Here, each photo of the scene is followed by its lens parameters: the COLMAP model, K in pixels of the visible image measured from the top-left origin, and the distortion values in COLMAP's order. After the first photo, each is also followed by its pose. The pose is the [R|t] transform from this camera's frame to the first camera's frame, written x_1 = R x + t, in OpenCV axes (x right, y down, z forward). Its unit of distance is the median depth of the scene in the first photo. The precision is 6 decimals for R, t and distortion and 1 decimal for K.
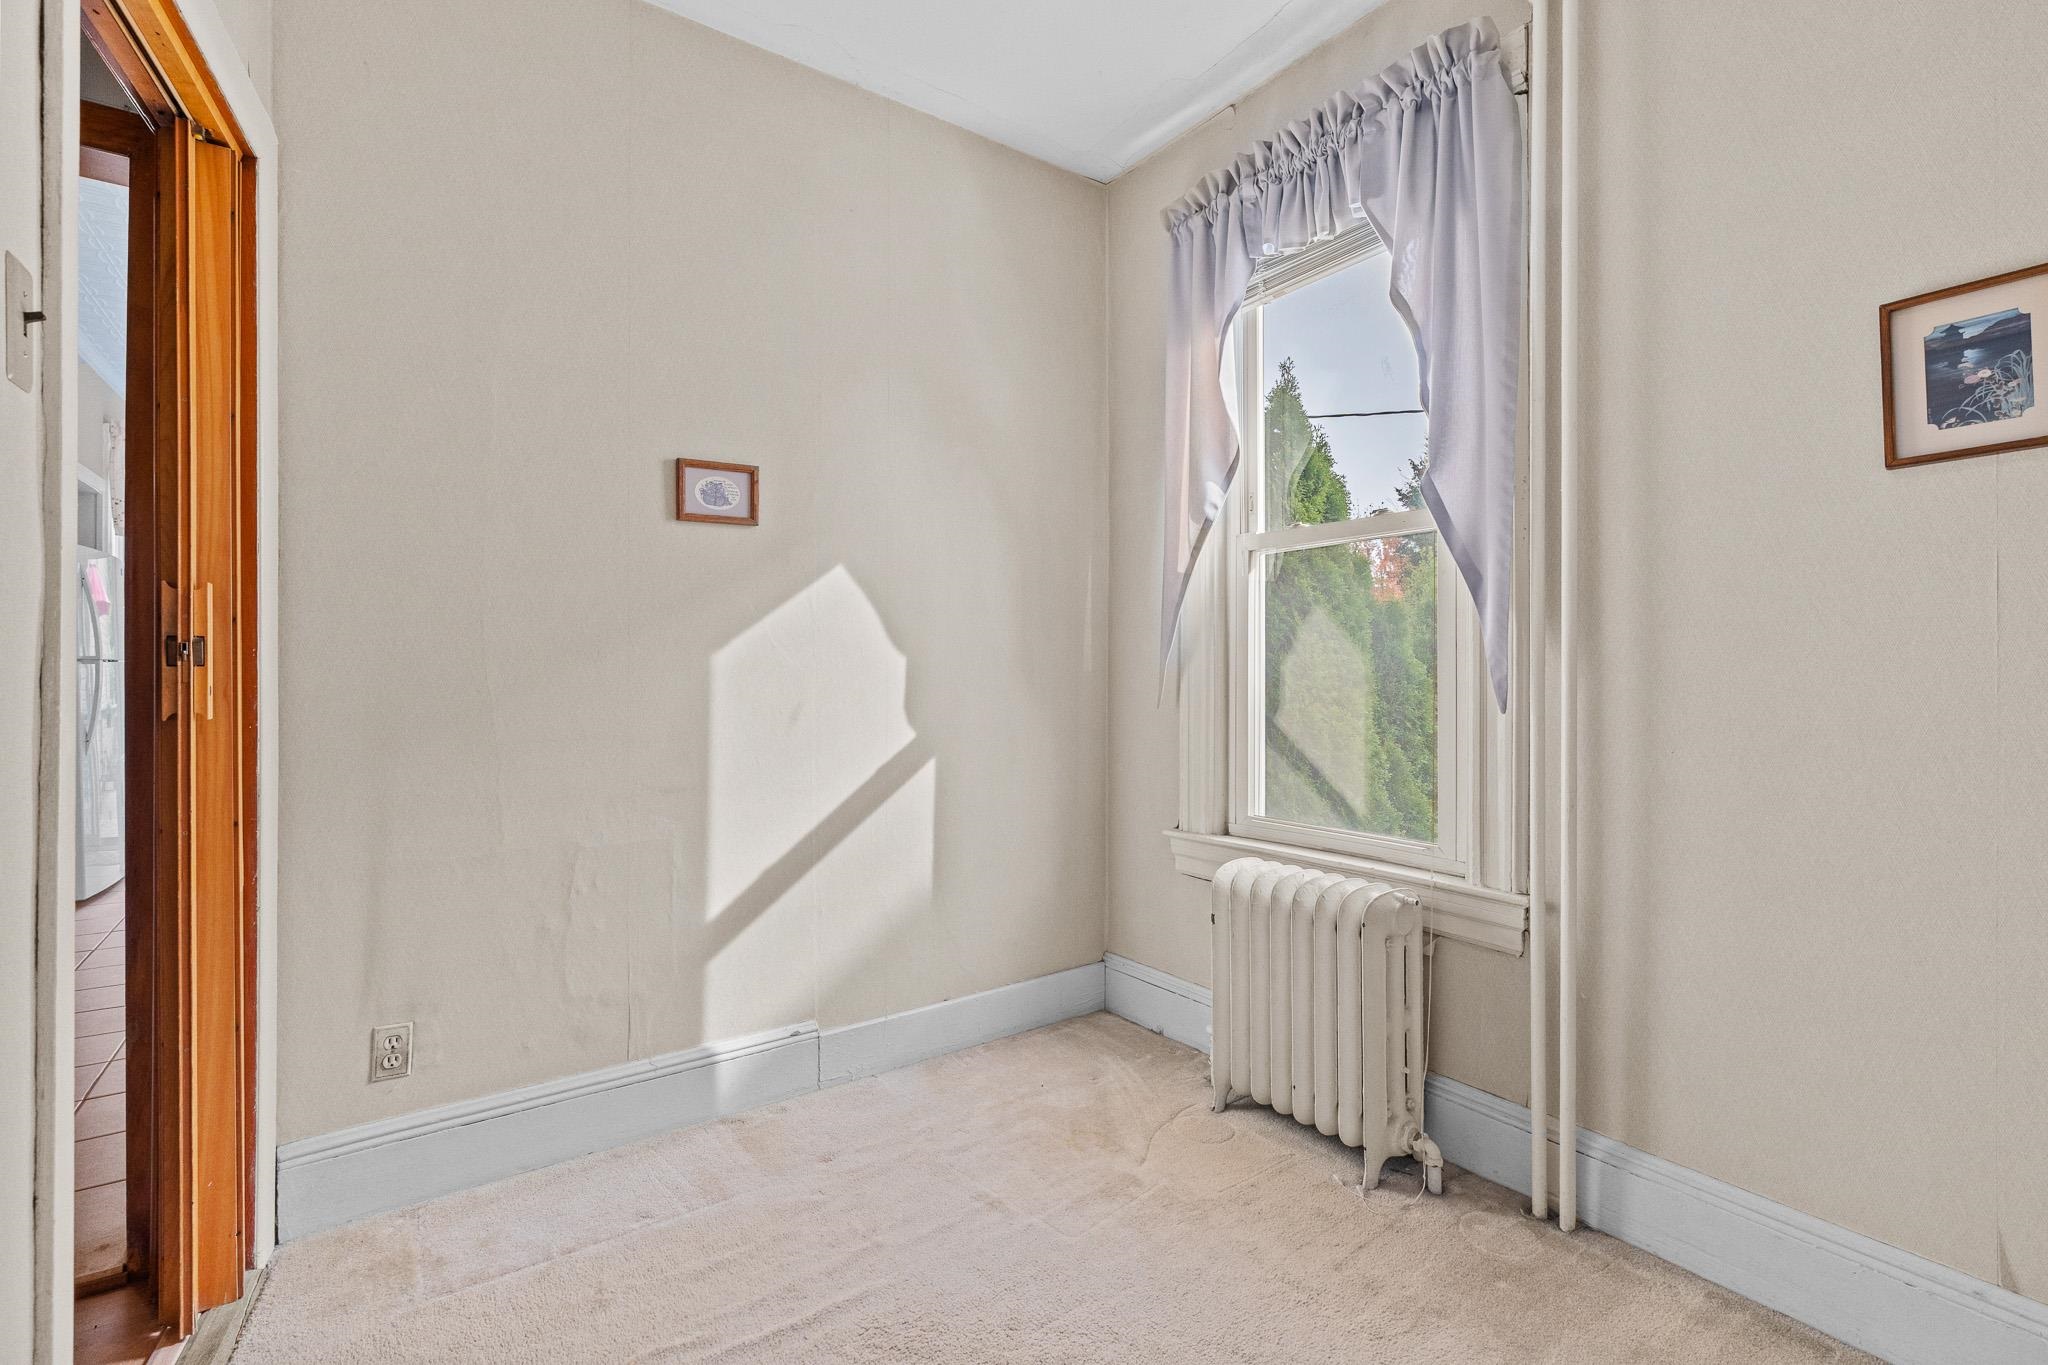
lens RADIAL K [[890.2, 0, 1024.0], [0, 890.2, 682.5], [0, 0, 1]] dist [-0.022677, 0.000358]
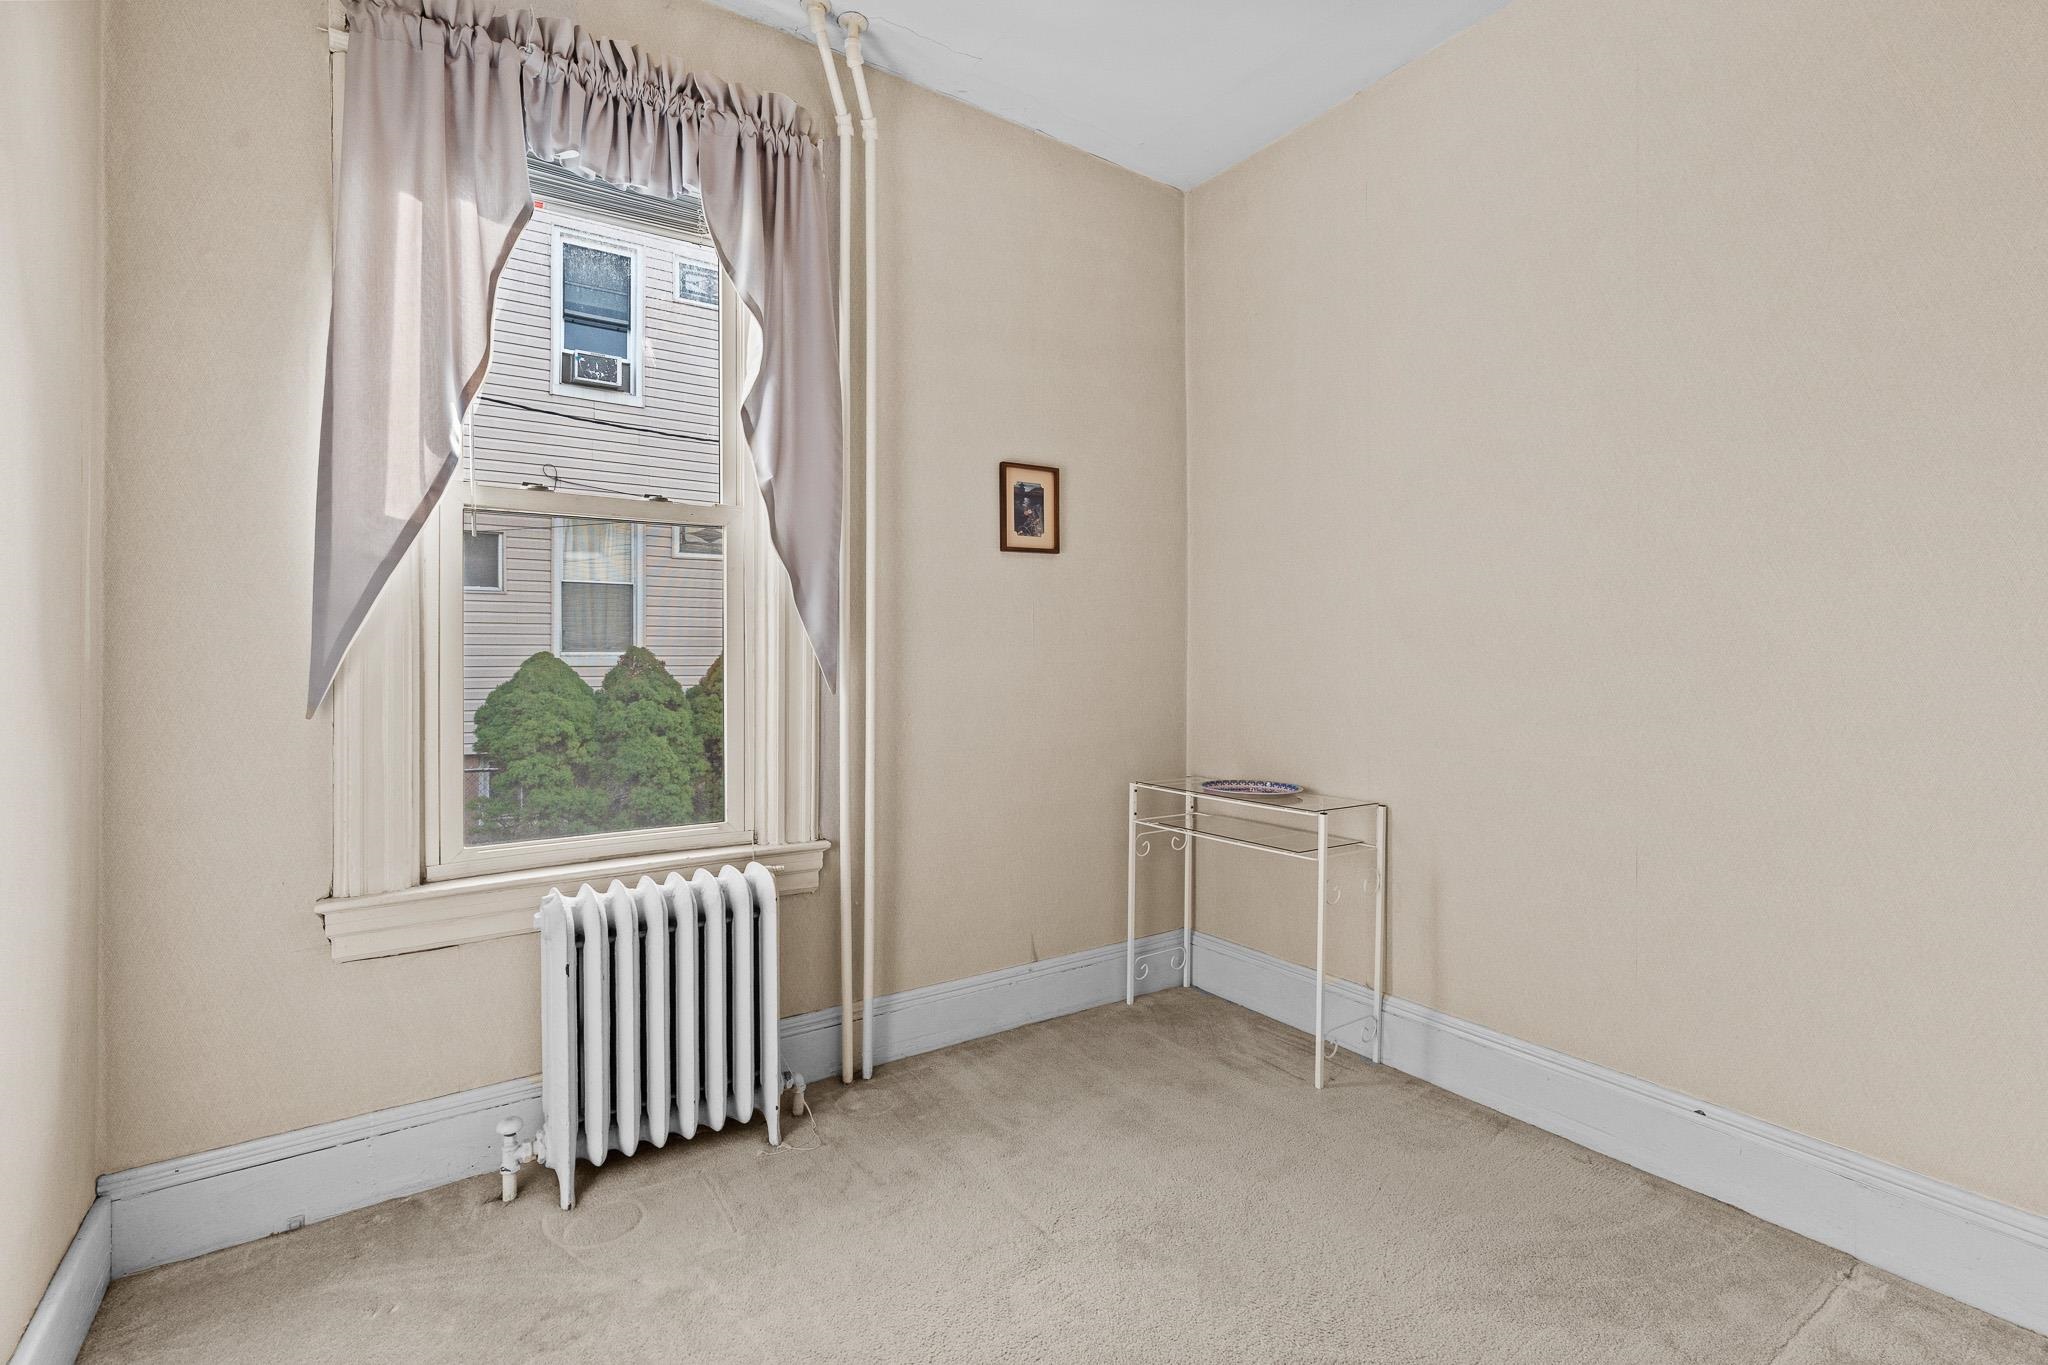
lens RADIAL K [[930.1, 0, 1021.3], [0, 930.1, 661.3], [0, 0, 1]] dist [-0.015650, 0.000808]
pose [[0.012856, -0.014615, 0.999811, -0.654852], [0.005630, 0.999878, 0.014543, -0.025808], [-0.999902, 0.005442, 0.012937, 0.617521]]
